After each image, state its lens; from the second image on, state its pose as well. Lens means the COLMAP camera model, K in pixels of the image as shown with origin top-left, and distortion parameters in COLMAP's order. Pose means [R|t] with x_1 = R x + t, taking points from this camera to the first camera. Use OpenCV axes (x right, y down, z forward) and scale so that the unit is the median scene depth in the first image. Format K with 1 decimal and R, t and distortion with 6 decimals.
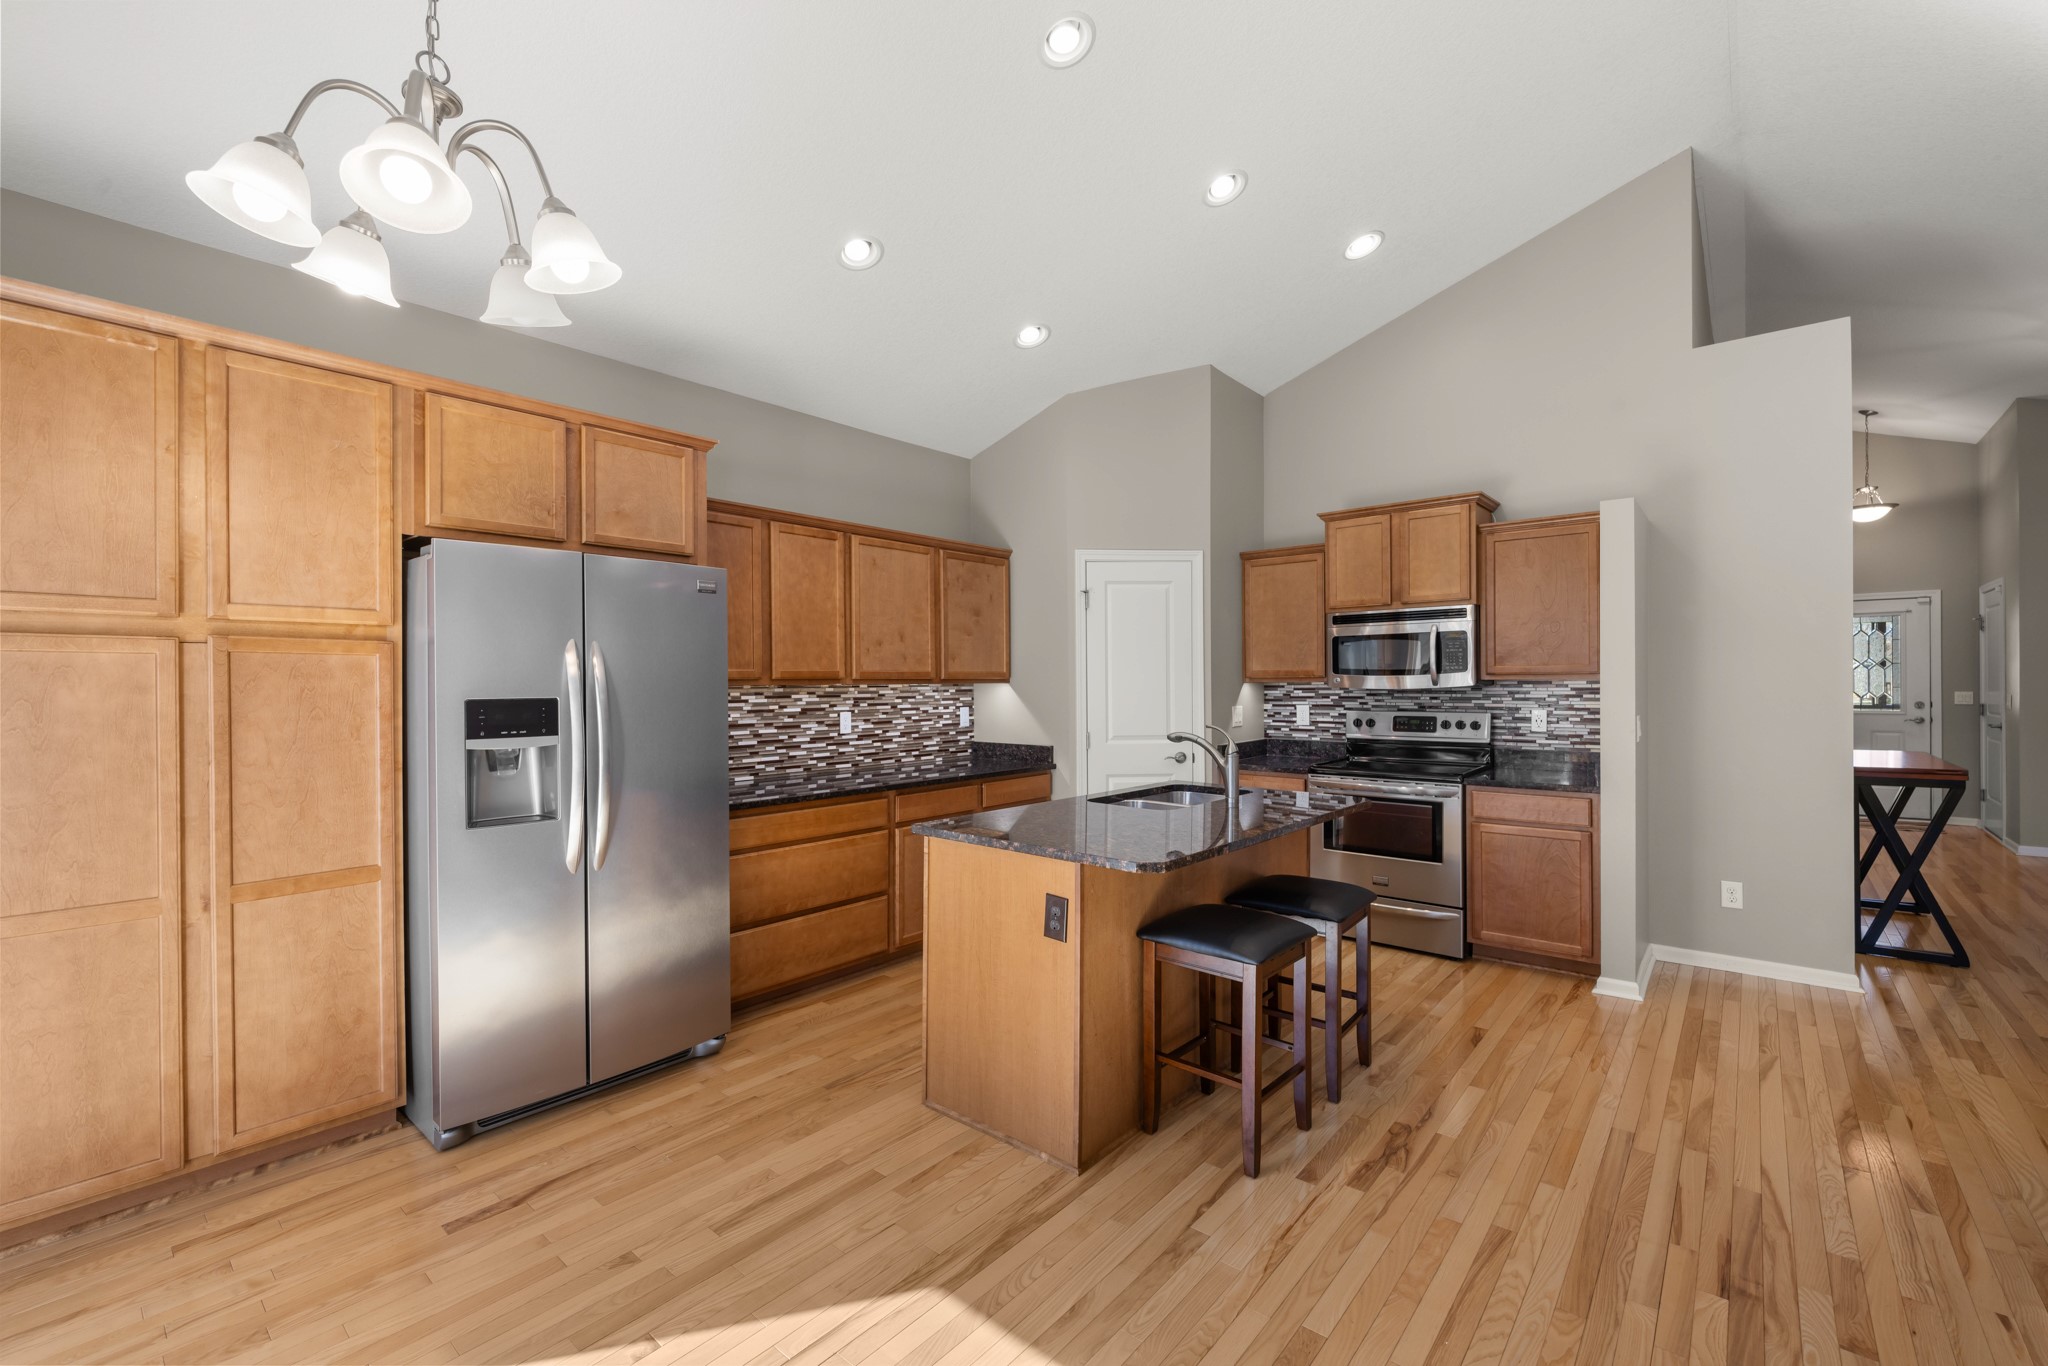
lens RADIAL K [[859.2, 0, 1027.8], [0, 859.2, 681.1], [0, 0, 1]] dist [0.002212, -0.003643]
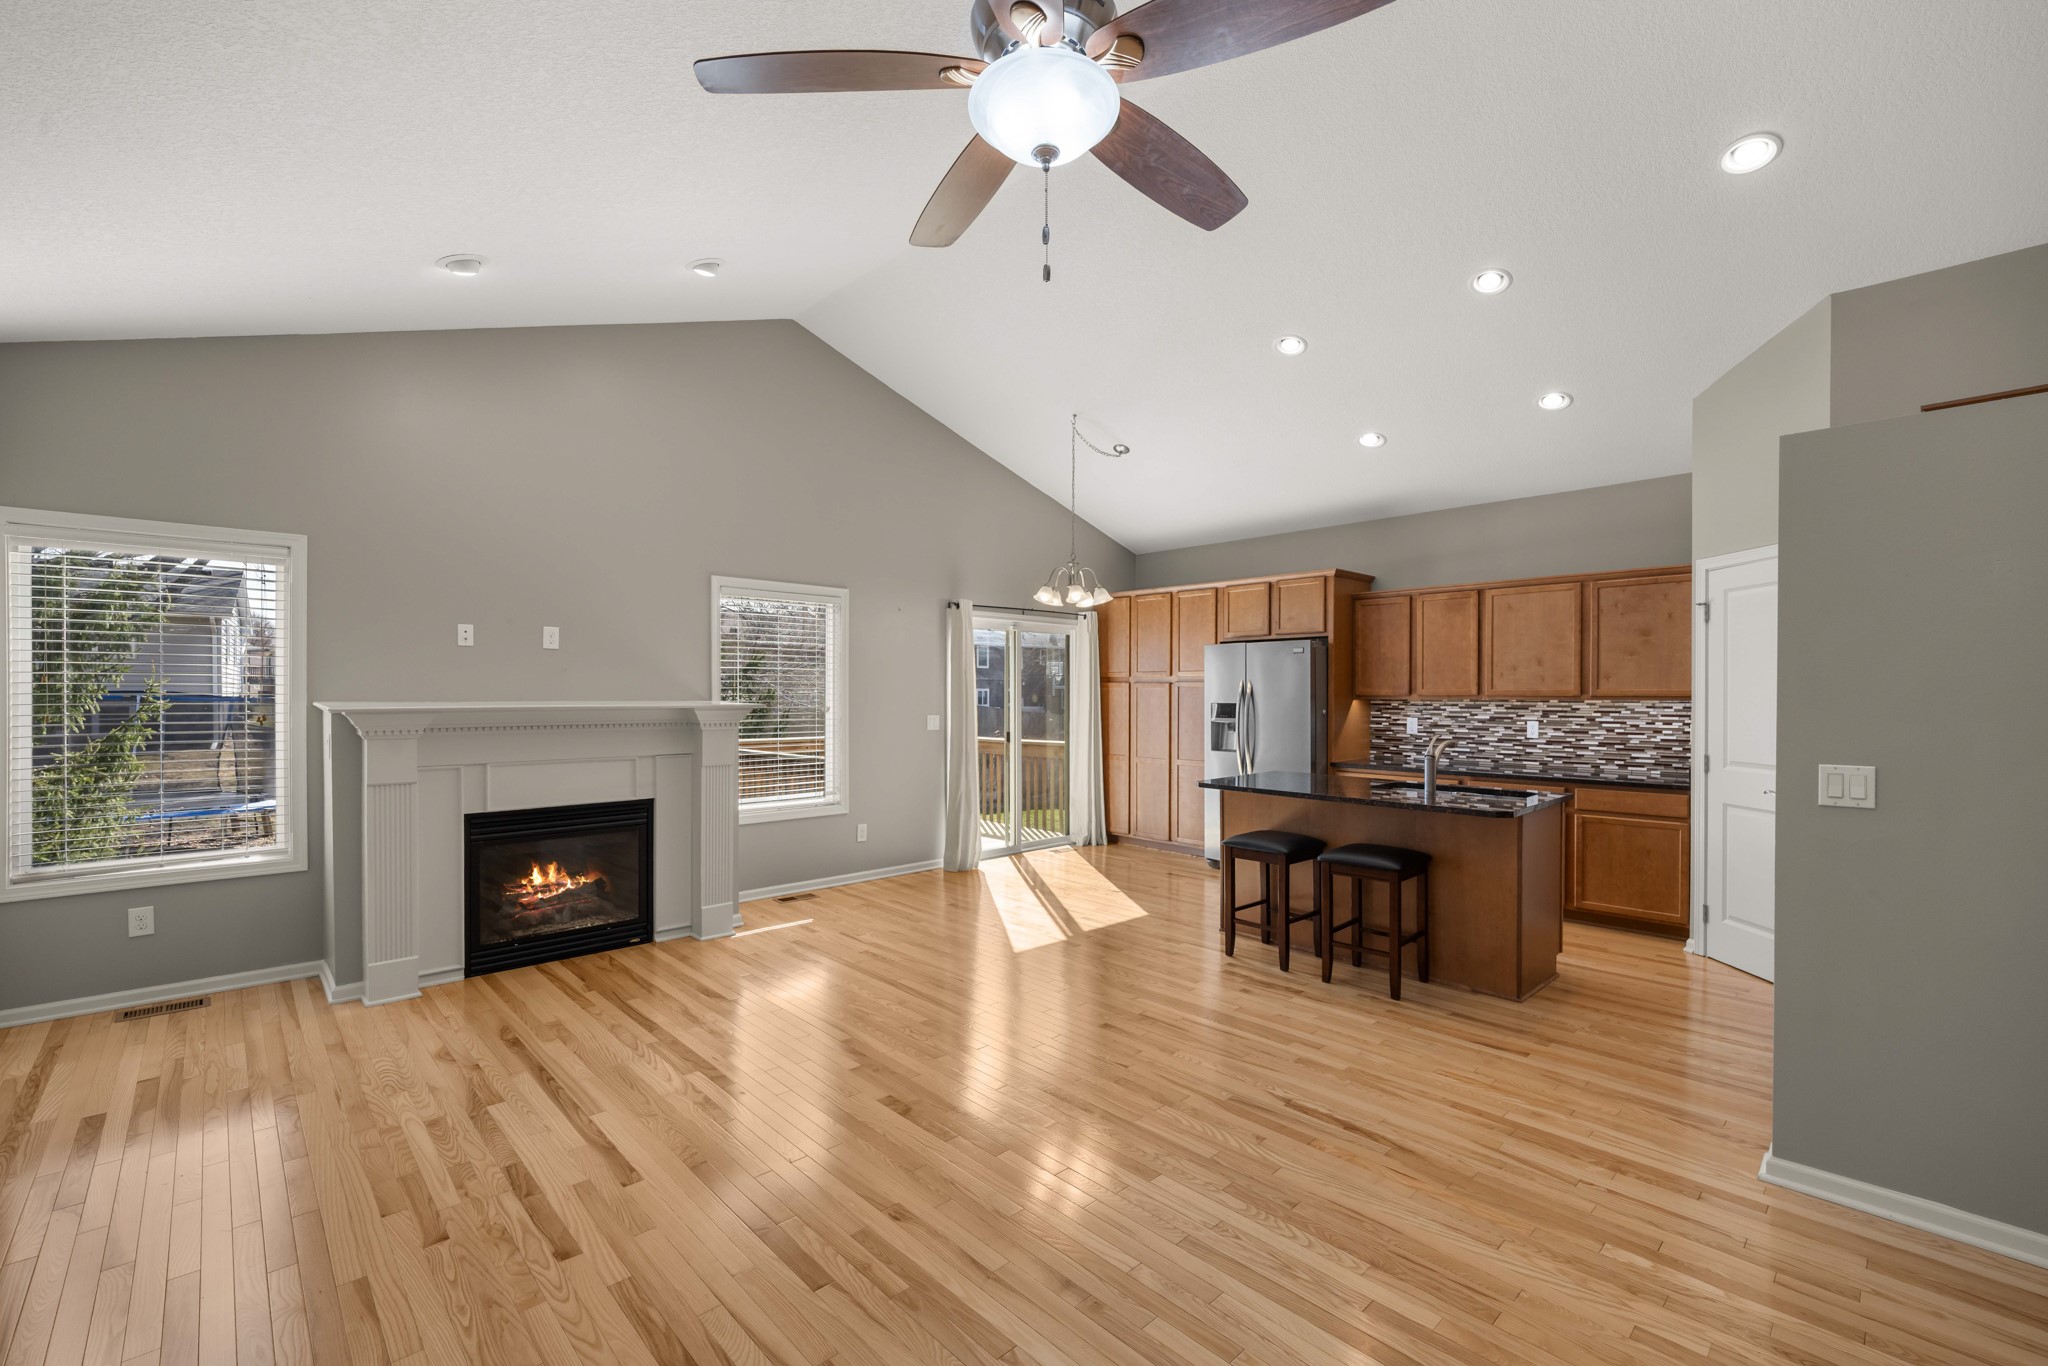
lens RADIAL K [[871.6, 0, 1028.9], [0, 871.6, 697.6], [0, 0, 1]] dist [-0.004825, -0.001948]
pose [[-0.113837, 0.009852, -0.993451, 1.209790], [0.000391, 0.999951, 0.009871, -0.012934], [0.993499, 0.000735, -0.113835, 0.416845]]
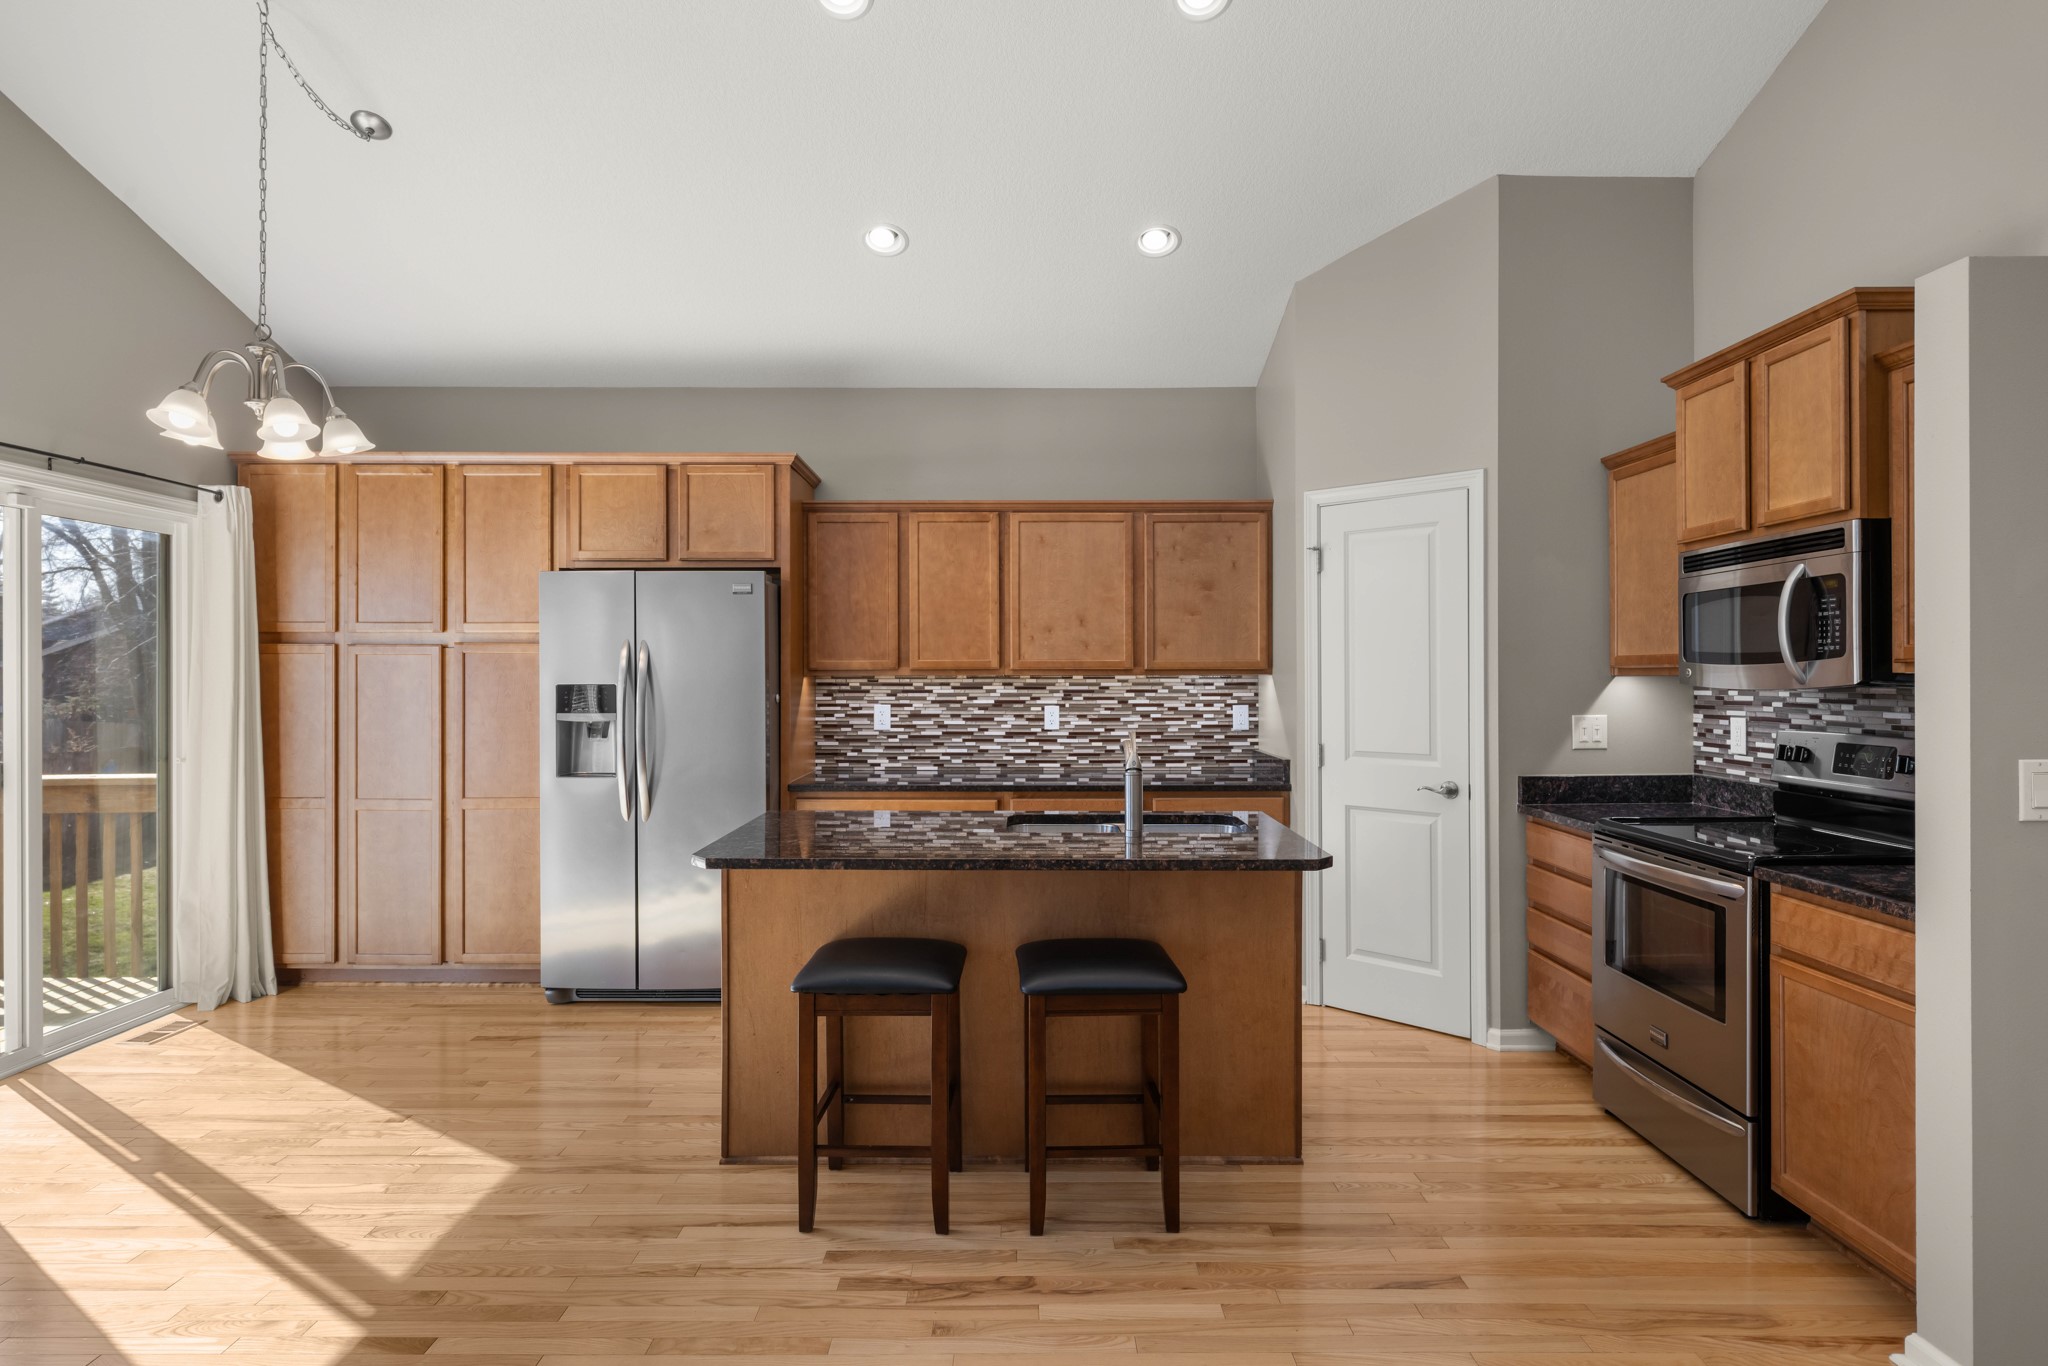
lens RADIAL K [[1114.7, 0, 1028.0], [0, 1114.7, 667.0], [0, 0, 1]] dist [0.012397, -0.011398]
pose [[0.647781, -0.000361, -0.761826, 0.693521], [-0.001837, 0.999996, -0.002036, -0.002553], [0.761824, 0.002719, 0.647778, 0.228280]]
